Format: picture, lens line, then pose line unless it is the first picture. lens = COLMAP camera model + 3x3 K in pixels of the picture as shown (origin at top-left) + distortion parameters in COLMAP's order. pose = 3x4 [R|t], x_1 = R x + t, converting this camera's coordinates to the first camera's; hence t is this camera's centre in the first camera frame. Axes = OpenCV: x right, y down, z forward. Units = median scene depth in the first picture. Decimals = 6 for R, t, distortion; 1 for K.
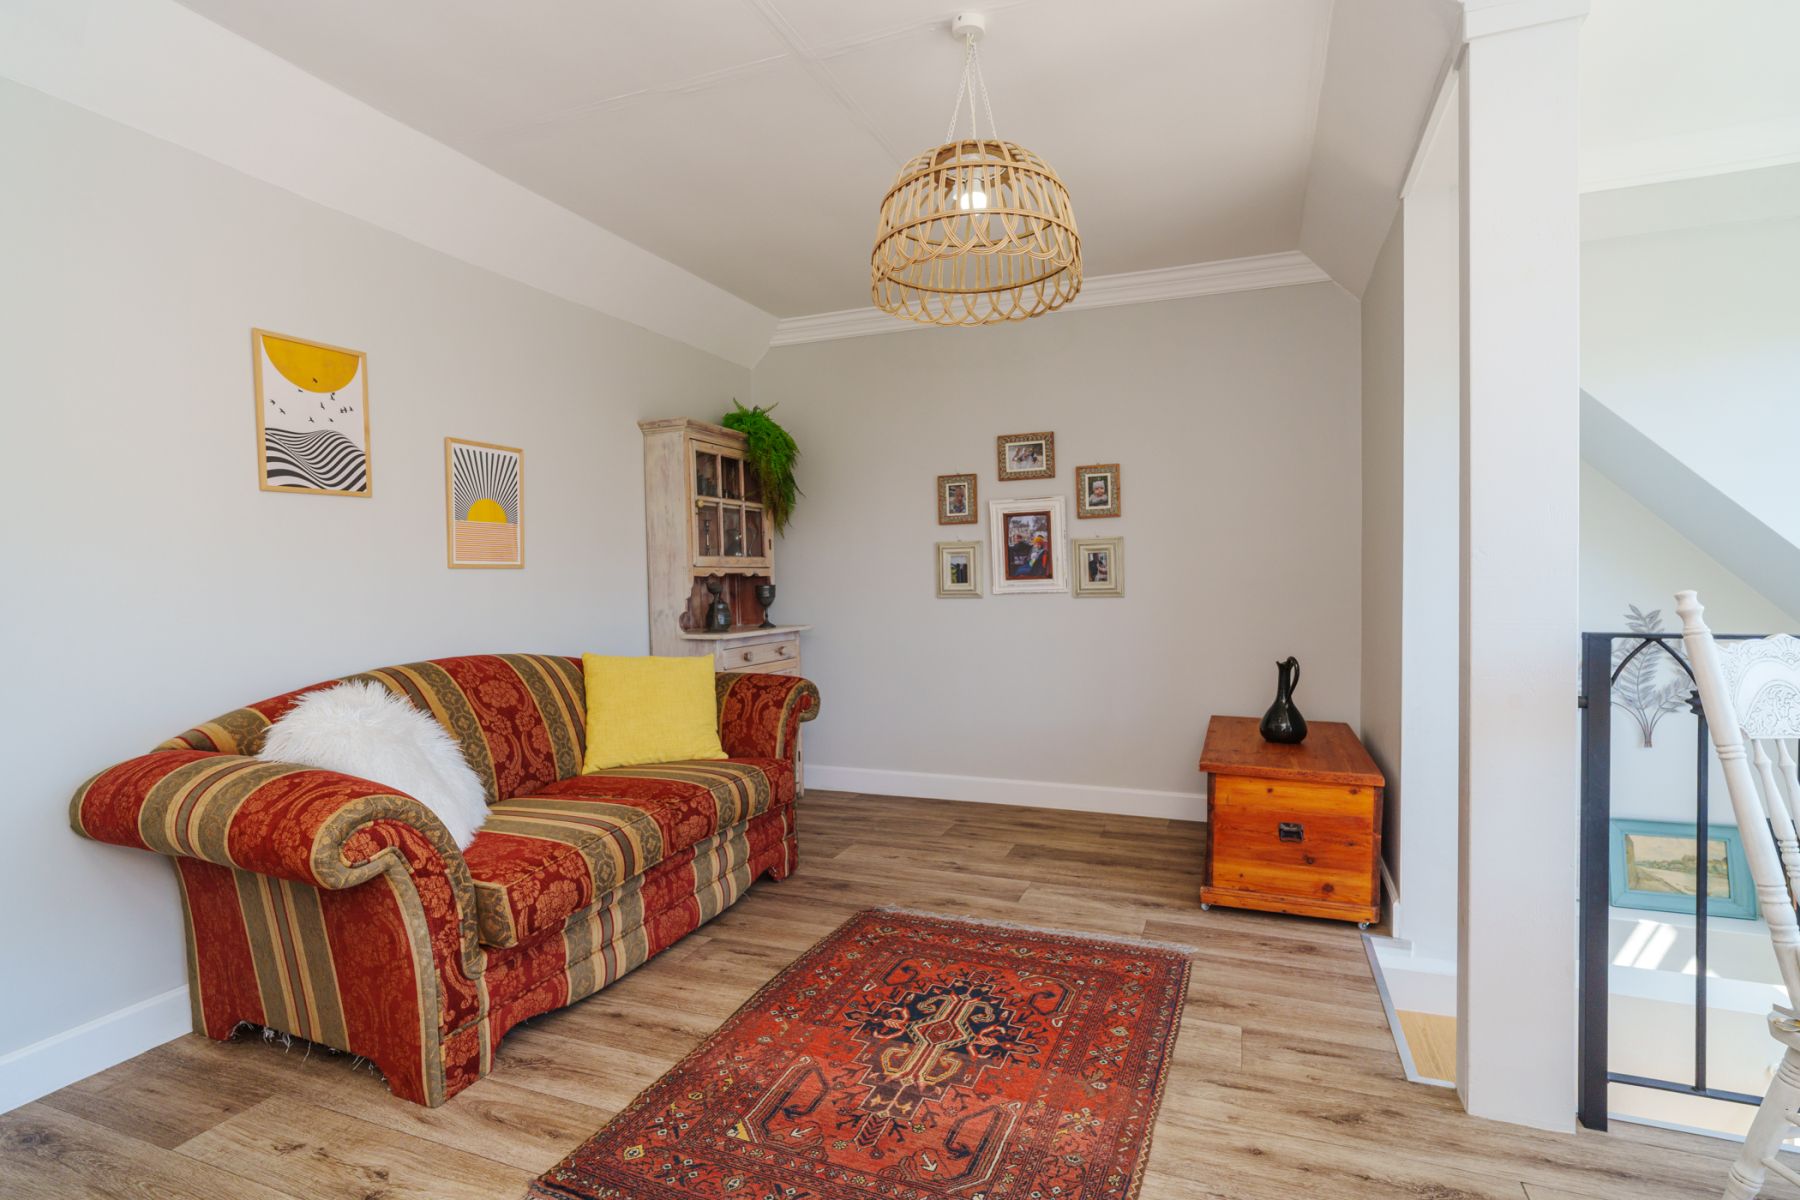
lens RADIAL K [[854.1, 0, 903.6], [0, 854.1, 598.8], [0, 0, 1]] dist [-0.014524, 0.005782]
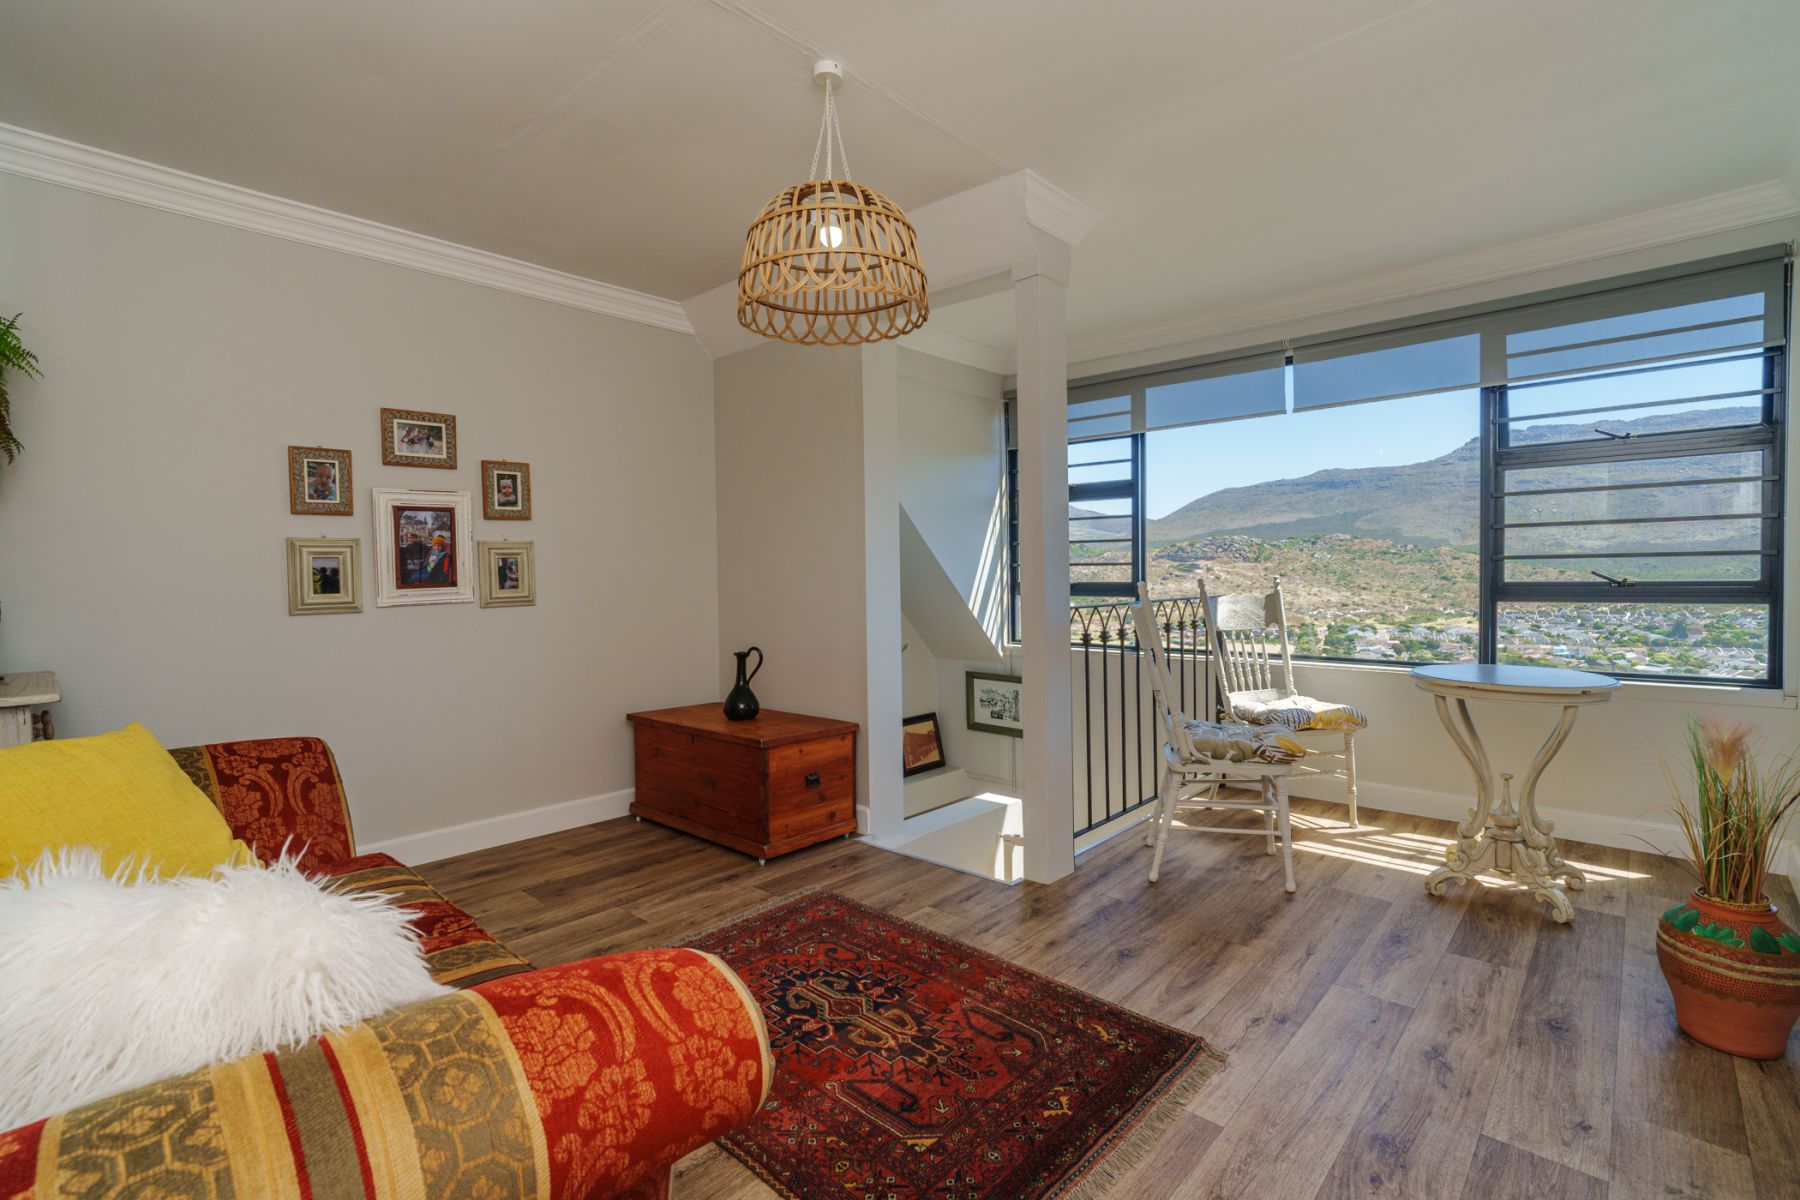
lens RADIAL K [[854.1, 0, 901.6], [0, 854.1, 597.2], [0, 0, 1]] dist [-0.014524, 0.005782]
pose [[0.355249, -0.018787, 0.934583, -0.477405], [0.036599, 0.999311, 0.006177, -0.001864], [-0.934055, 0.032010, 0.355691, 0.284886]]
